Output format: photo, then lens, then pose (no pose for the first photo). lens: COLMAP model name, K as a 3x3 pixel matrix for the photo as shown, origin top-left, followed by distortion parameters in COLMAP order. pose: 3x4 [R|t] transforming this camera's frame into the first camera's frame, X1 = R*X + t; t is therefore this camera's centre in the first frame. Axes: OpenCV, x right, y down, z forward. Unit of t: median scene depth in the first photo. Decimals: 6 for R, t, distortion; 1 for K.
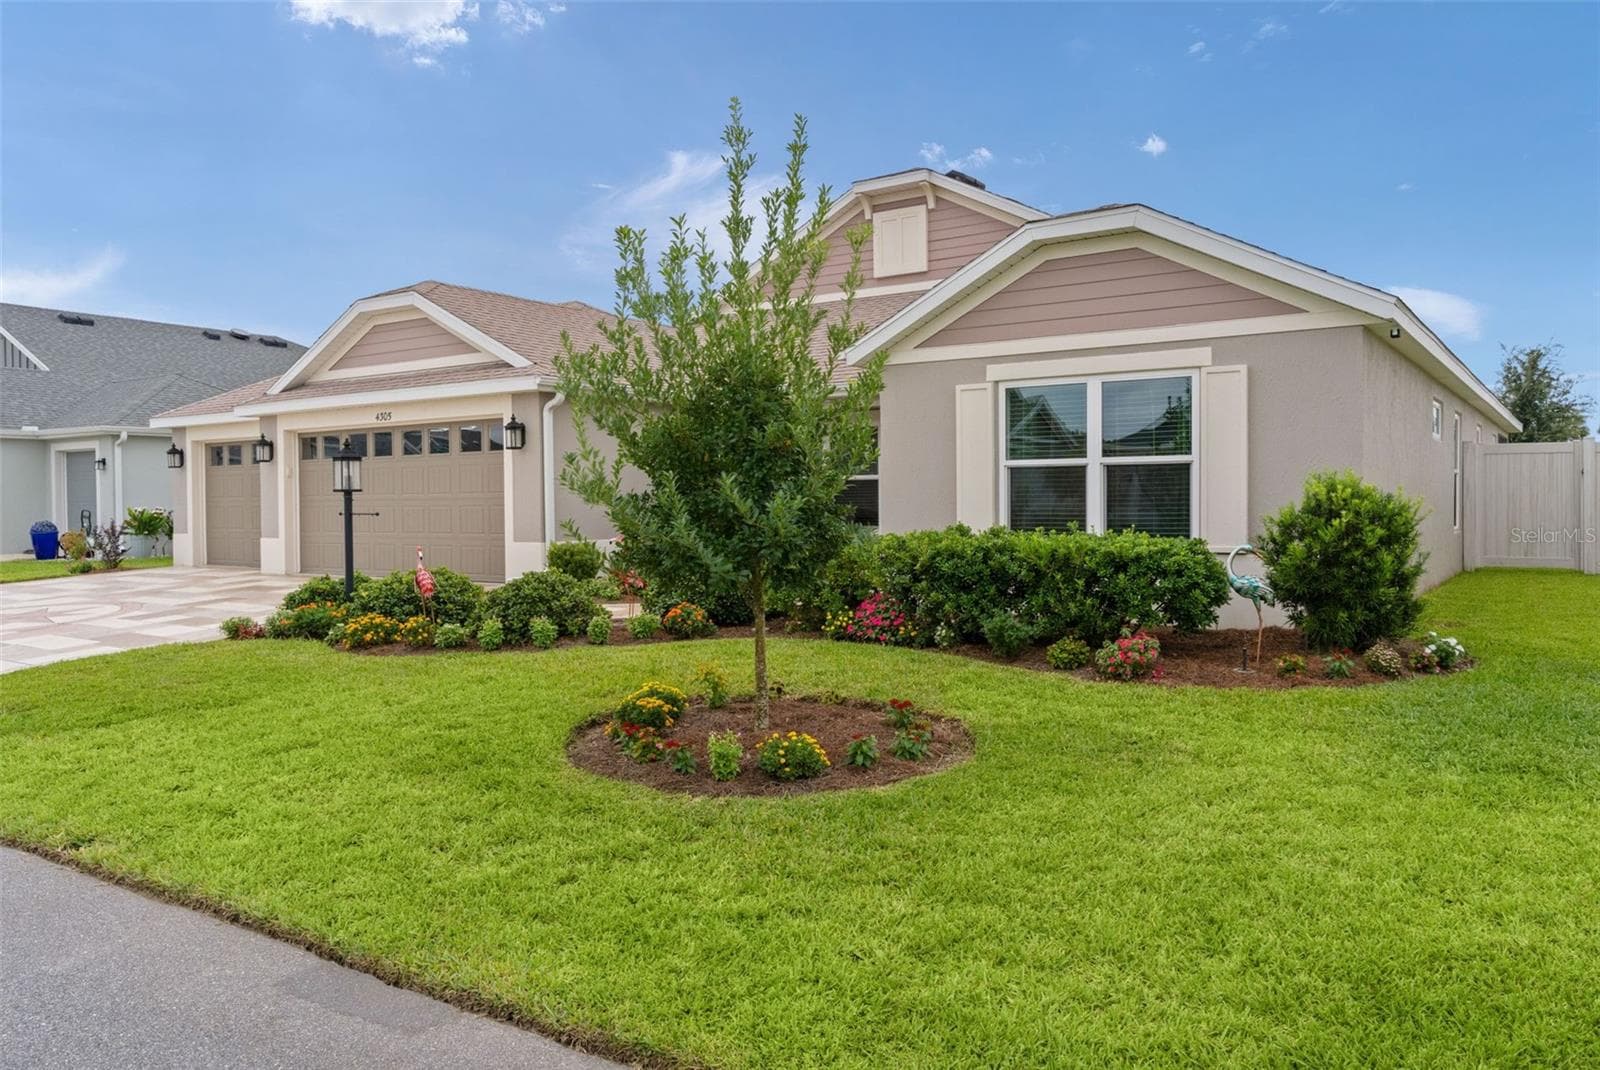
lens RADIAL K [[1170.0, 0, 790.5], [0, 1170.0, 517.6], [0, 0, 1]] dist [-0.015909, -0.003337]
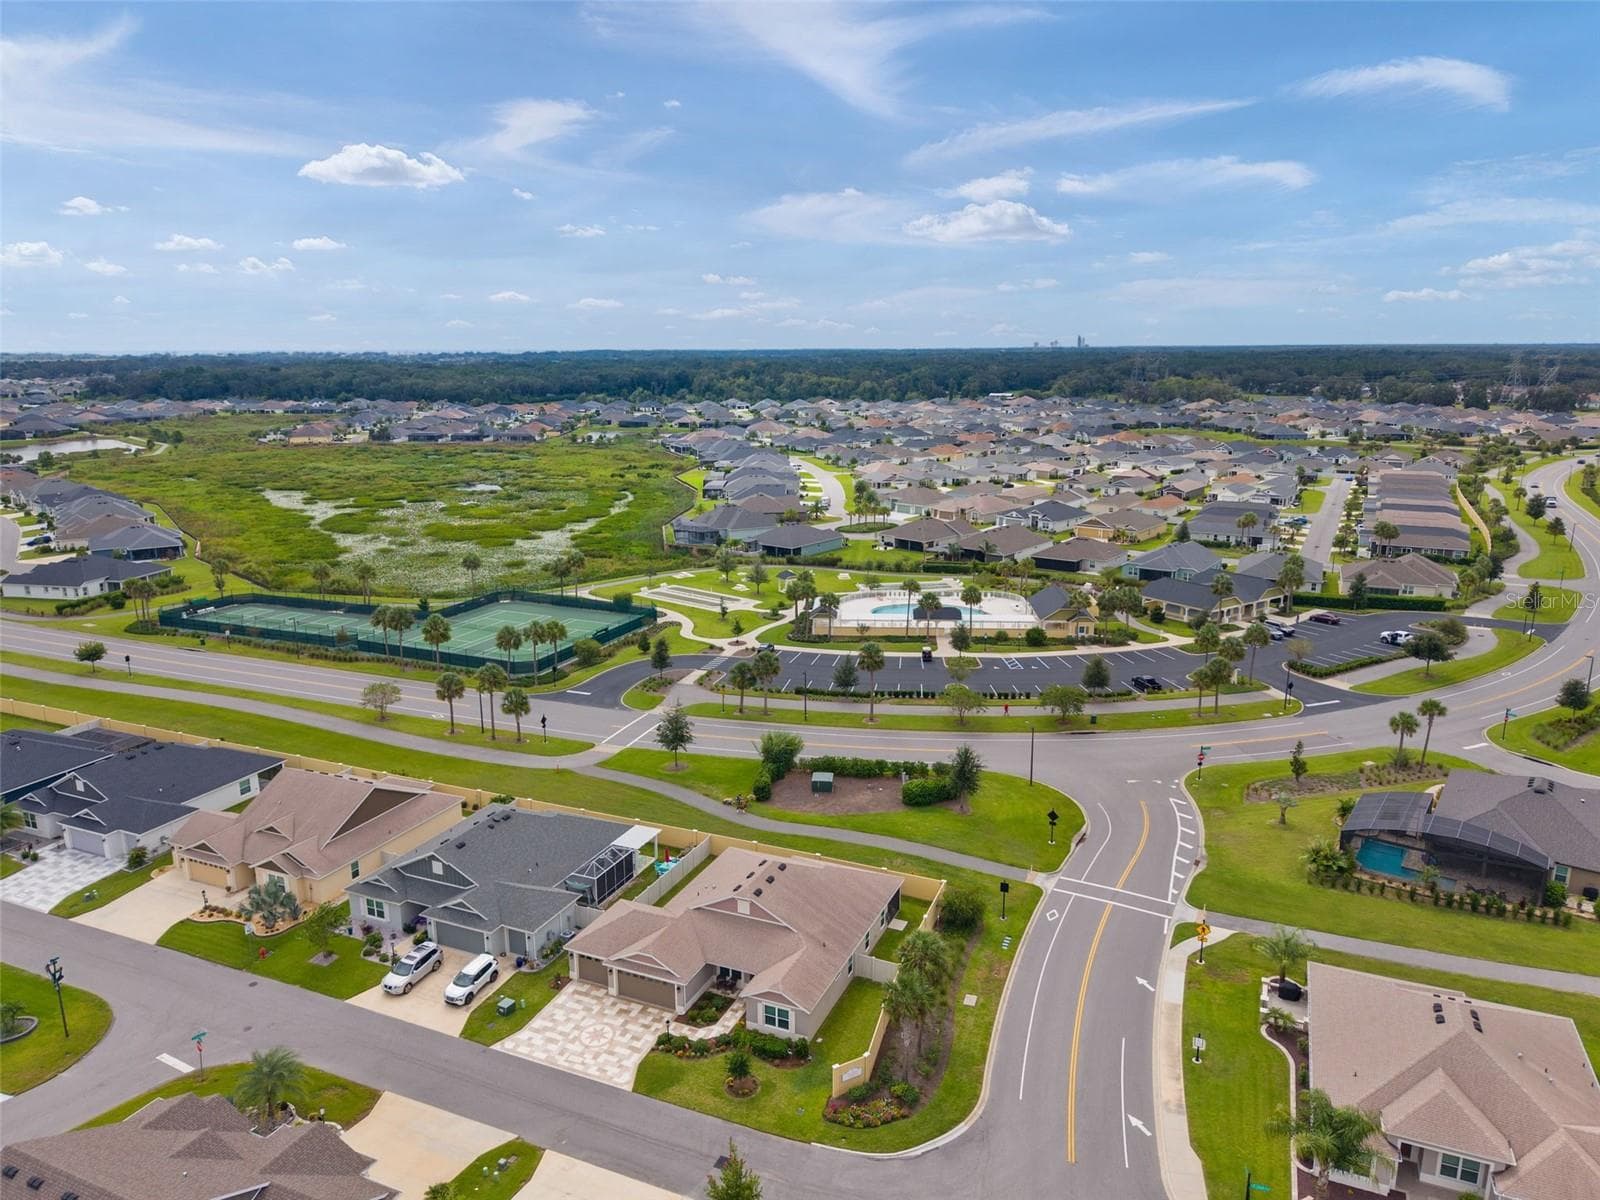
lens RADIAL K [[1085.1, 0, 794.8], [0, 1085.1, 615.5], [0, 0, 1]] dist [0.034244, -0.031984]
pose [[0.982113, -0.045326, 0.182756, -0.539882], [0.002291, 0.973399, 0.229106, -2.882920], [-0.188279, -0.224589, 0.956091, -3.531309]]
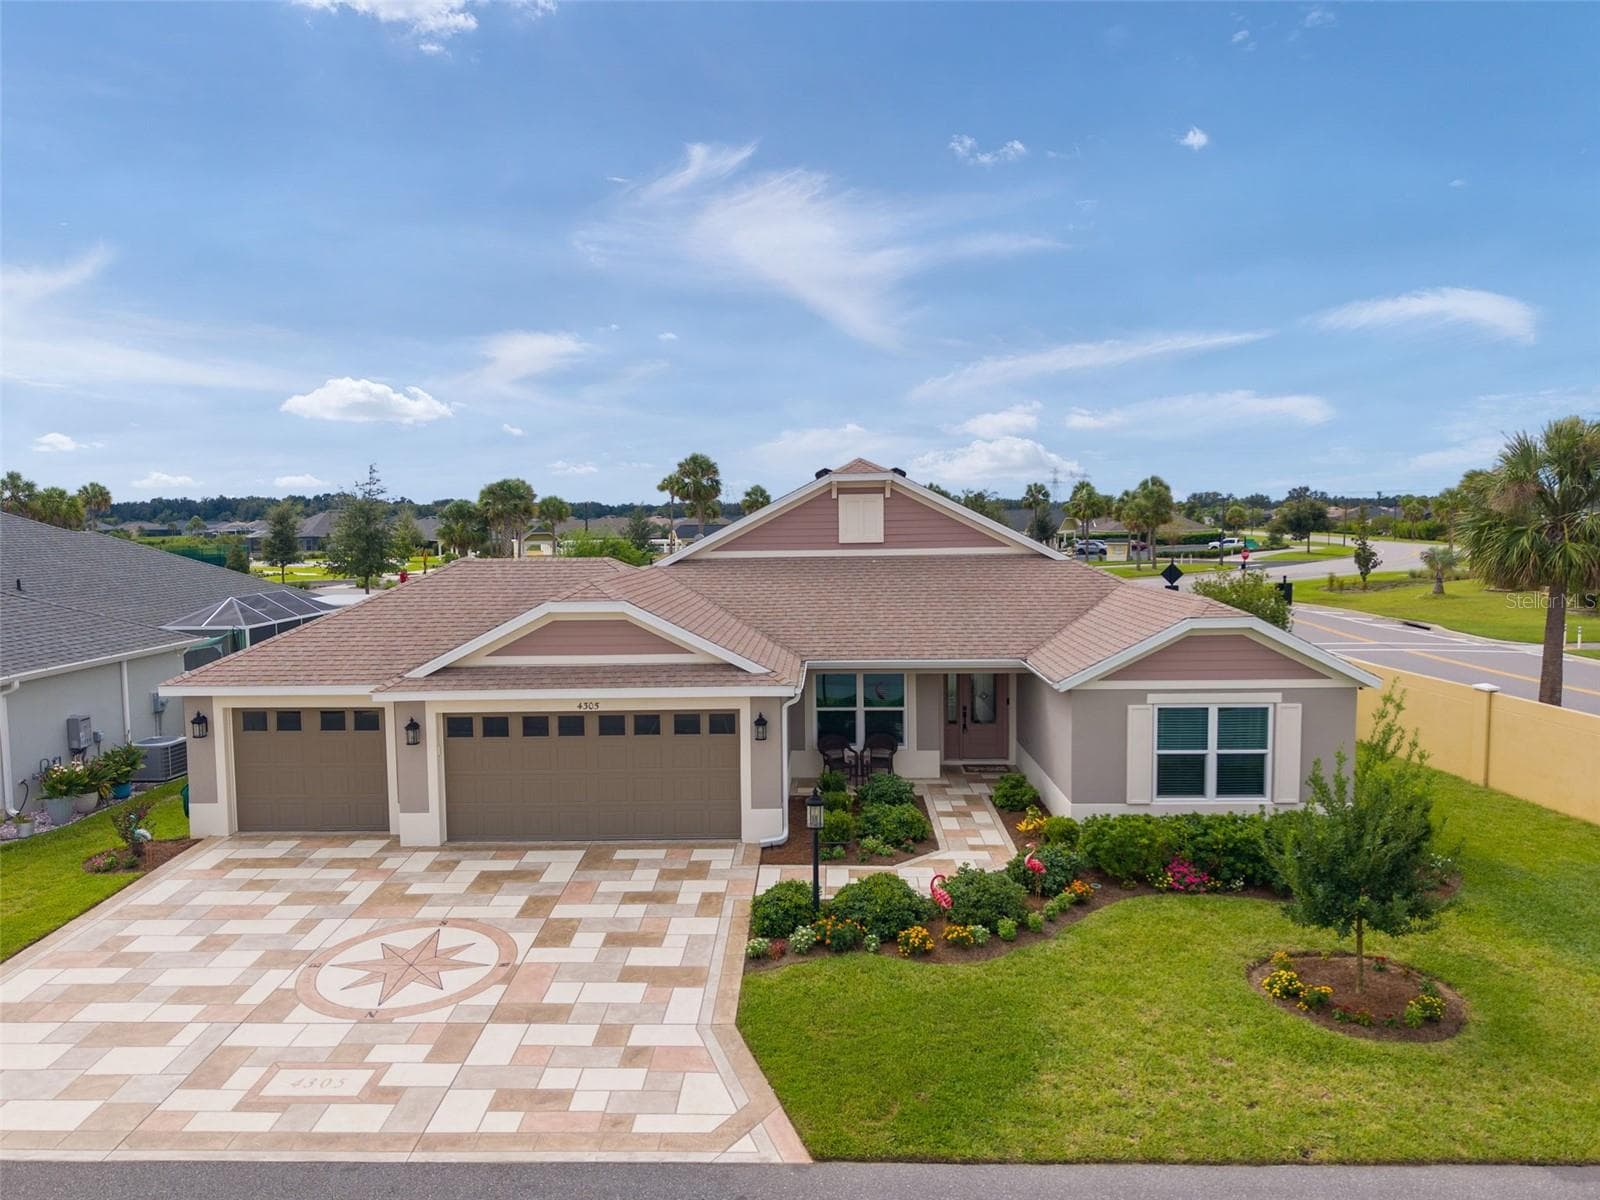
lens RADIAL K [[1085.1, 0, 801.7], [0, 1085.1, 604.8], [0, 0, 1]] dist [0.034244, -0.031984]
pose [[0.834579, -0.047122, 0.548869, -0.814154], [0.012222, 0.997673, 0.067070, -0.275145], [-0.550752, -0.049267, 0.833214, -0.008713]]
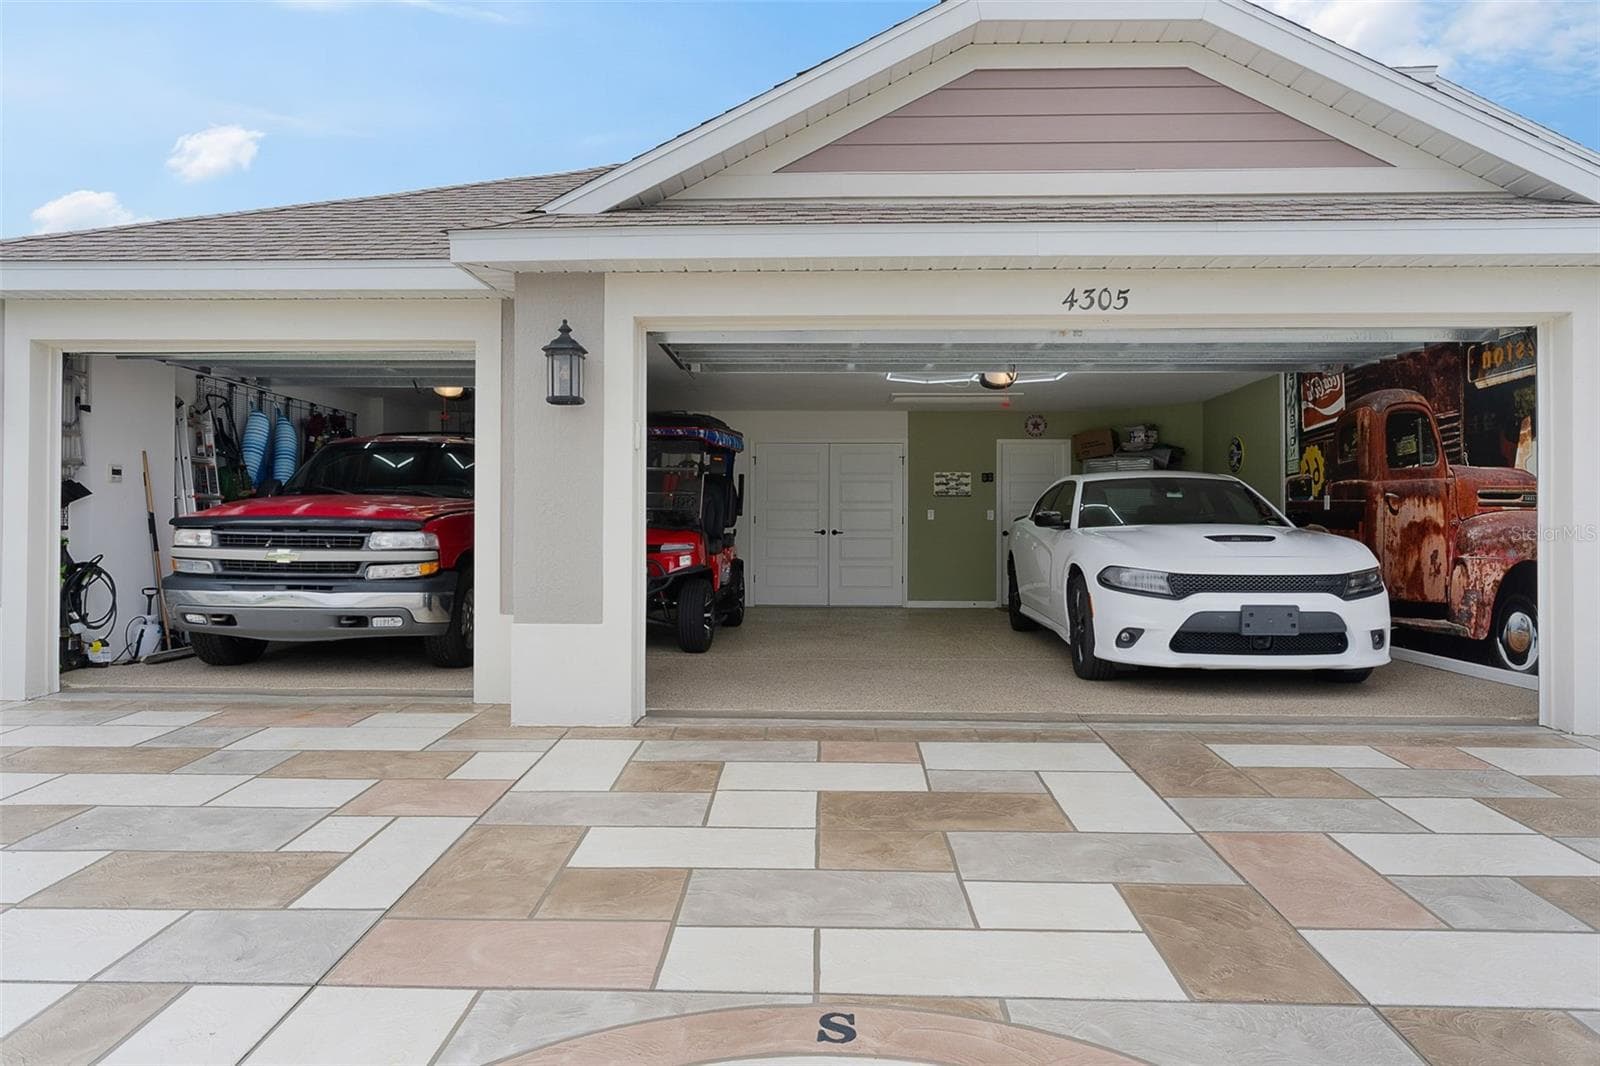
lens RADIAL K [[1023.4, 0, 801.6], [0, 1023.4, 521.2], [0, 0, 1]] dist [-0.003491, -0.000156]
pose [[0.837236, 0.013624, 0.546672, -0.655064], [-0.001797, 0.999753, -0.022164, -0.007475], [-0.546838, 0.017575, 0.837054, 0.832397]]
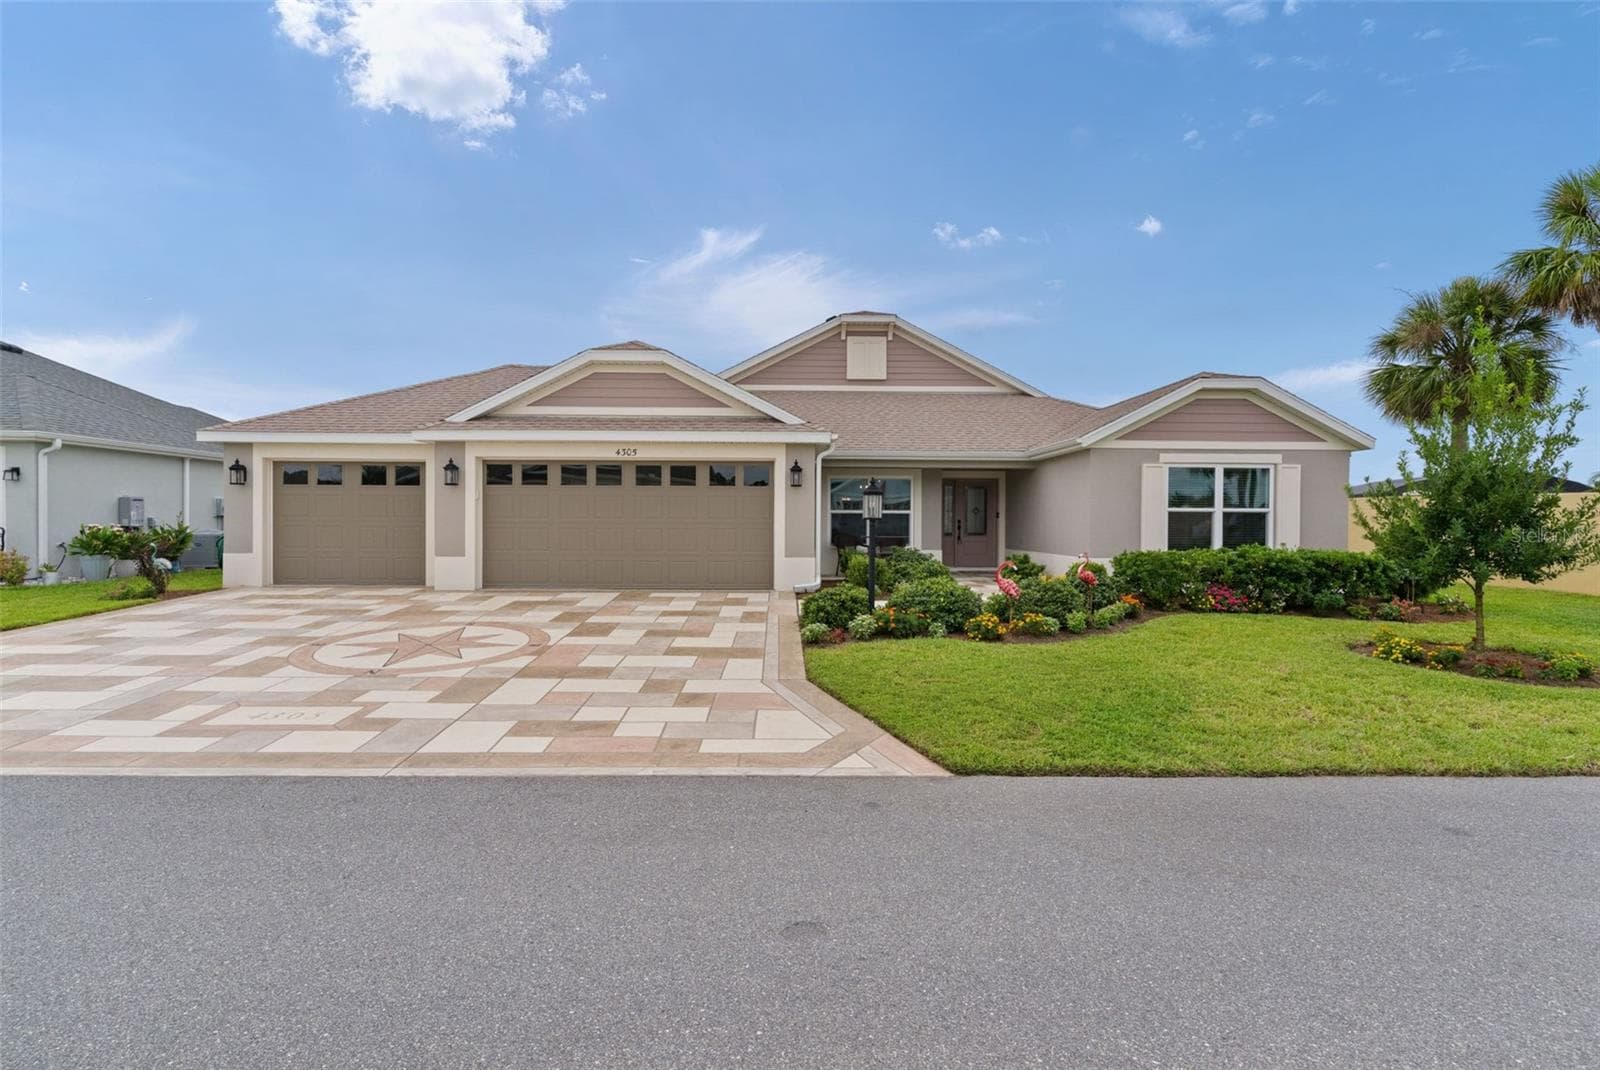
lens RADIAL K [[778.9, 0, 805.2], [0, 778.9, 534.6], [0, 0, 1]] dist [0.001959, 0.002473]
pose [[0.804634, 0.003033, 0.593763, -0.720500], [-0.003625, 0.999993, -0.000195, -0.004439], [-0.593760, -0.001995, 0.804640, 0.279191]]
